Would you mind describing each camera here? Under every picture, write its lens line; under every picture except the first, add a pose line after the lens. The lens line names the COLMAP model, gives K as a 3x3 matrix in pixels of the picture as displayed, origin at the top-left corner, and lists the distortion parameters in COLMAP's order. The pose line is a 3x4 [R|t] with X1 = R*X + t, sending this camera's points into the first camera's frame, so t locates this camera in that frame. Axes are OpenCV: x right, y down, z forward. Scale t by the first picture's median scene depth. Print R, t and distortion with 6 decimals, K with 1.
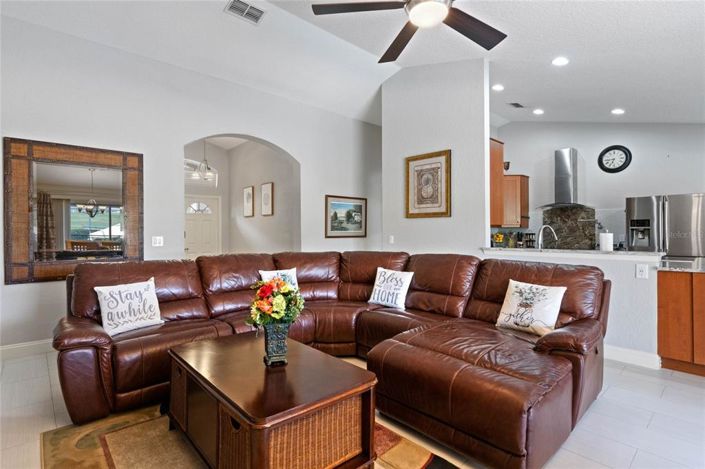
lens RADIAL K [[345.5, 0, 351.9], [0, 345.5, 230.1], [0, 0, 1]] dist [0.002155, 0.000440]
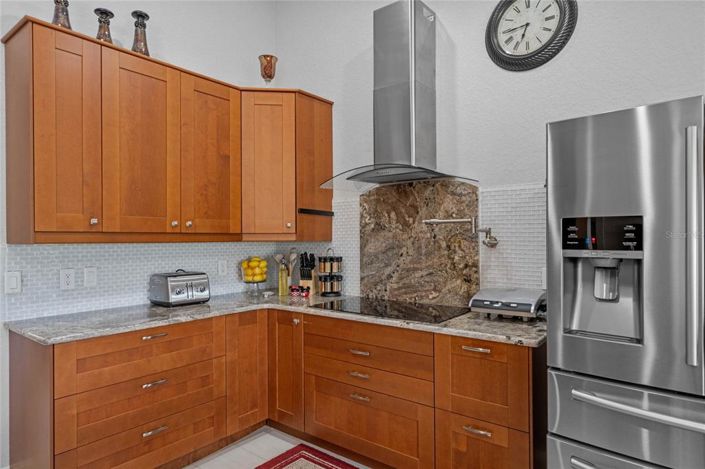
lens RADIAL K [[424.5, 0, 352.8], [0, 424.5, 236.5], [0, 0, 1]] dist [-0.008550, -0.001089]
pose [[0.986027, -0.000540, 0.166587, 0.525777], [-0.000308, 0.999987, 0.005068, -0.015969], [-0.166588, -0.005049, 0.986014, 0.633559]]
